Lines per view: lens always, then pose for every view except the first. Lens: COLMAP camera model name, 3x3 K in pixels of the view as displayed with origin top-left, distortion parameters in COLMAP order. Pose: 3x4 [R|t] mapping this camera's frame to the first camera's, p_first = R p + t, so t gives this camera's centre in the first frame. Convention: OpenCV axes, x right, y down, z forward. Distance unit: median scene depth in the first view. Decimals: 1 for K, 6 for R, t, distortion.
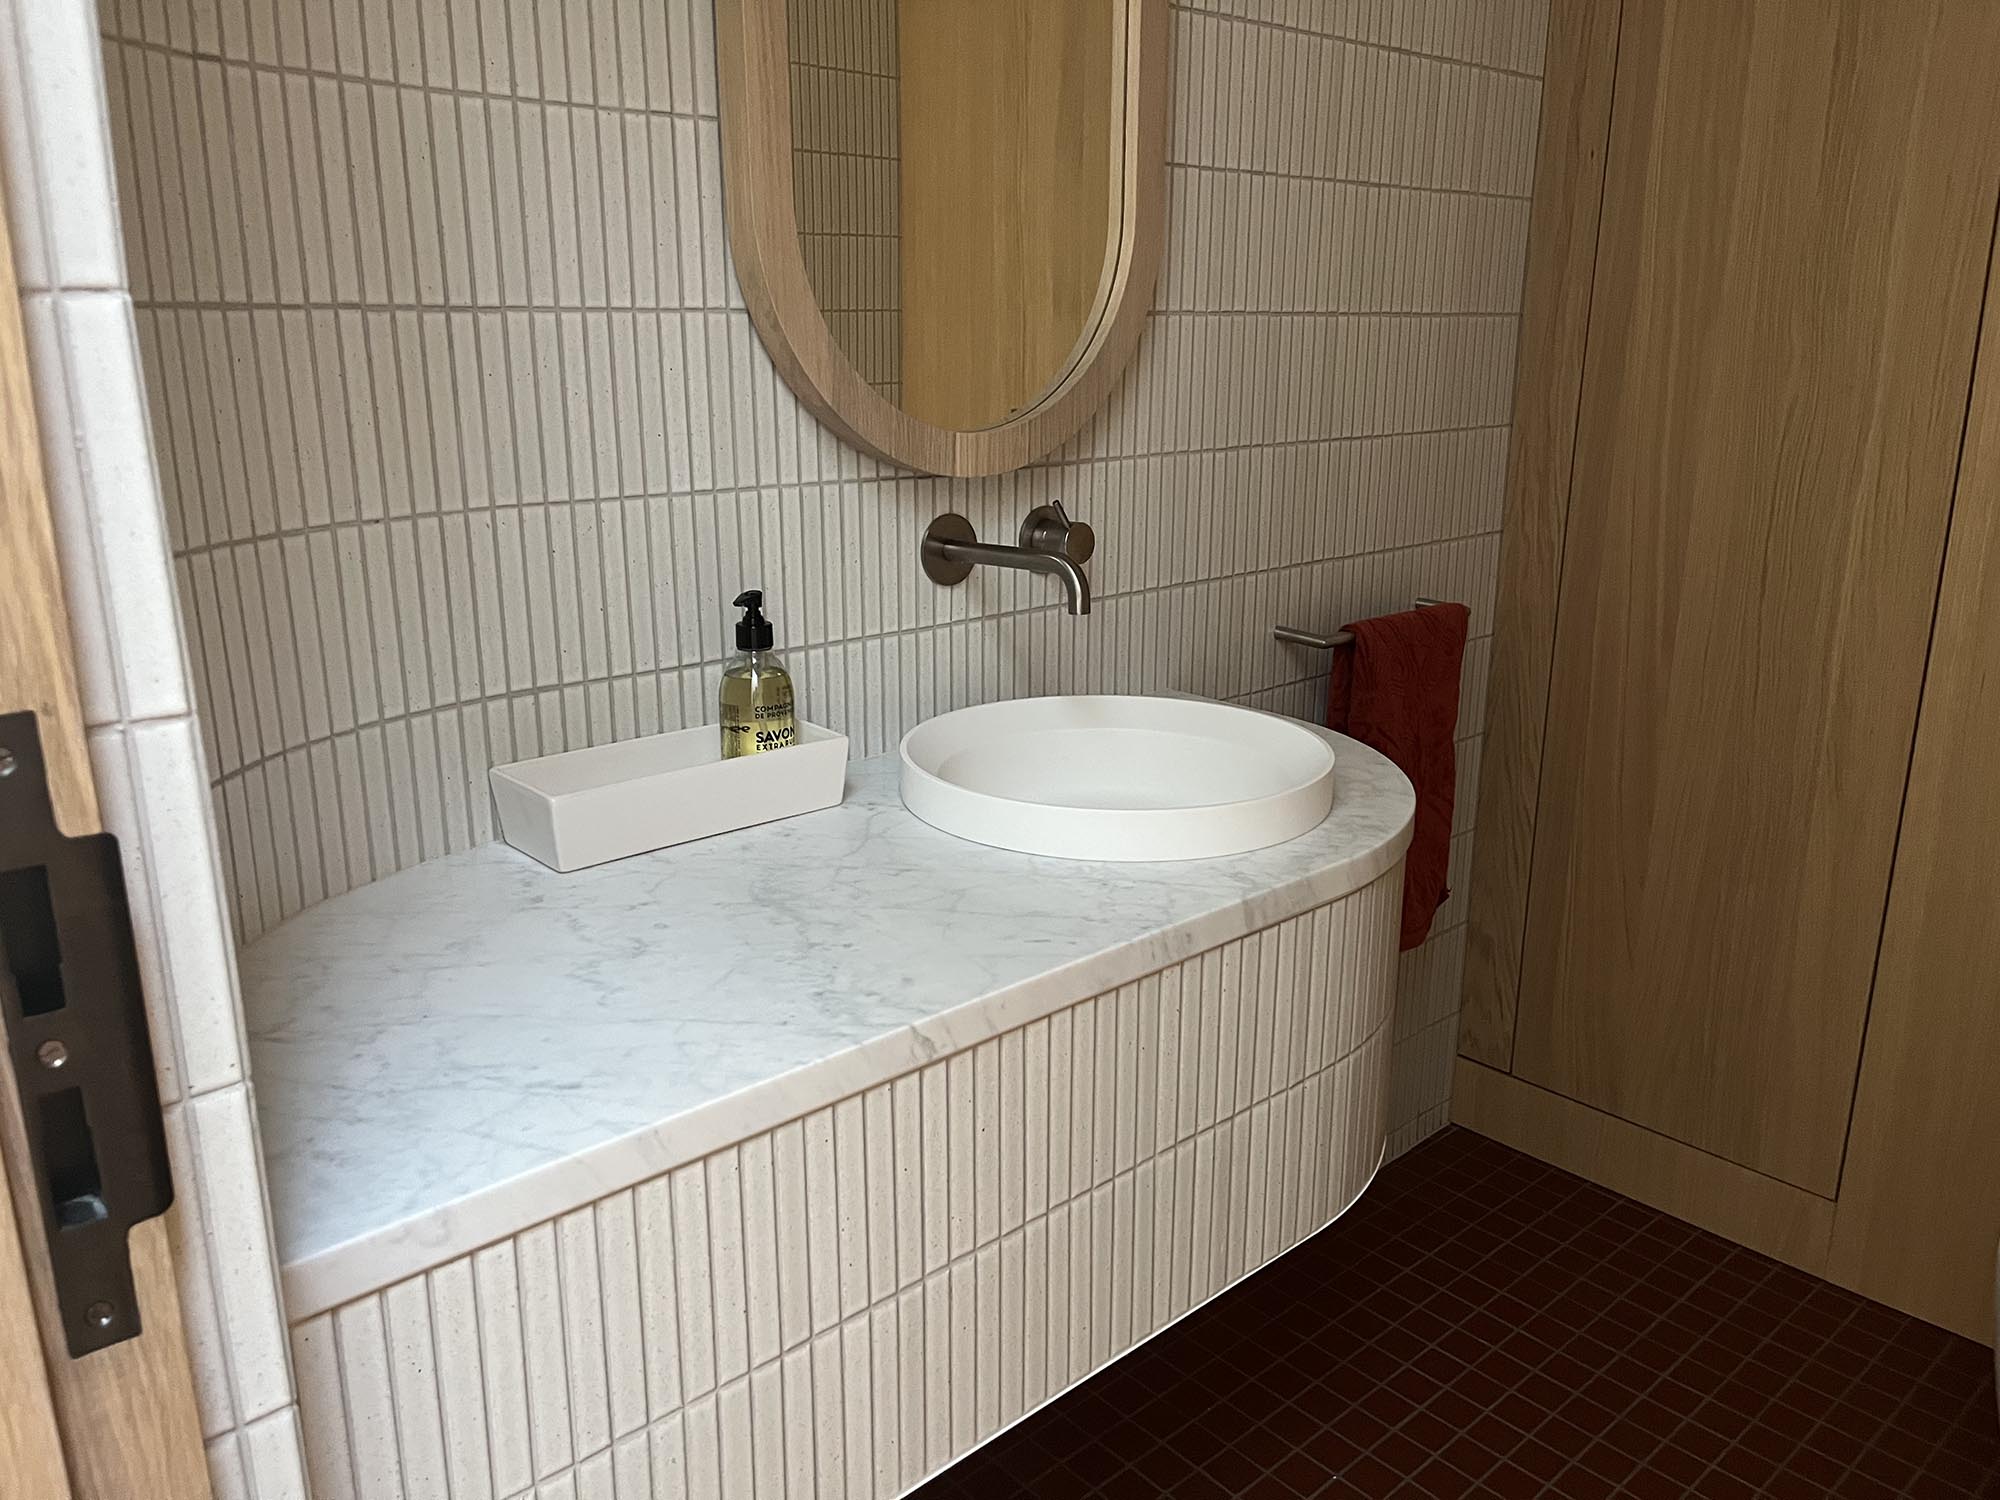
lens RADIAL K [[1502.4, 0, 1000.0], [0, 1502.4, 750.0], [0, 0, 1]] dist [0.065648, -0.096622]
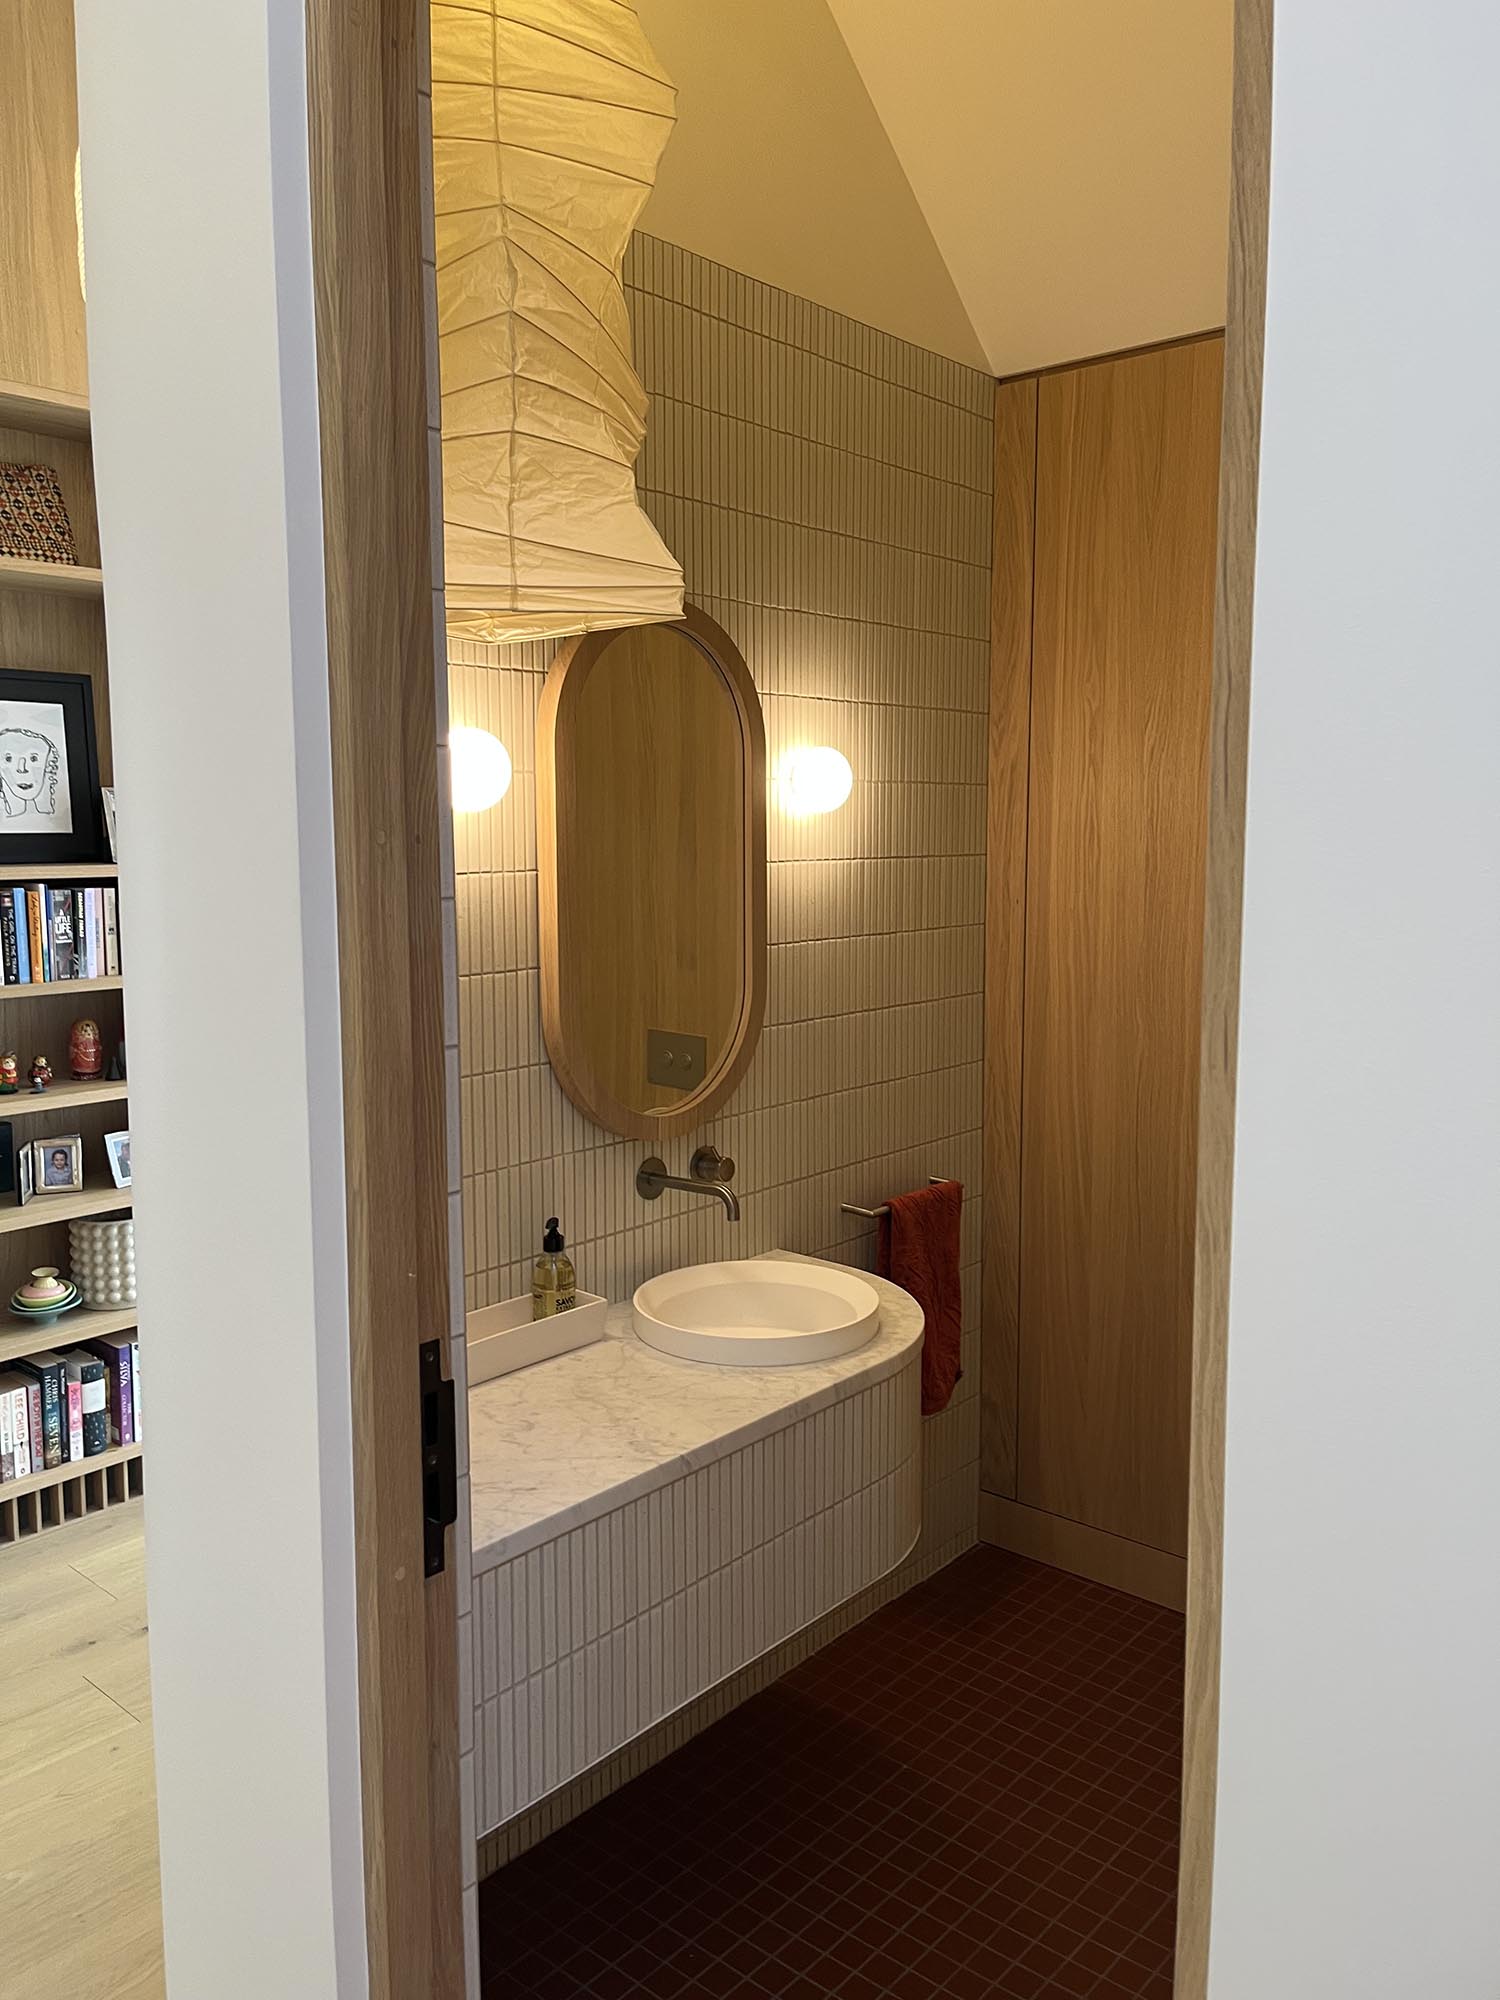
lens RADIAL K [[1503.1, 0, 753.5], [0, 1503.1, 927.8], [0, 0, 1]] dist [-0.001225, -0.000868]
pose [[0.992050, -0.011437, 0.125321, -0.133133], [0.036333, 0.979483, -0.198226, -0.072854], [-0.120482, 0.201203, 0.972112, -0.744961]]
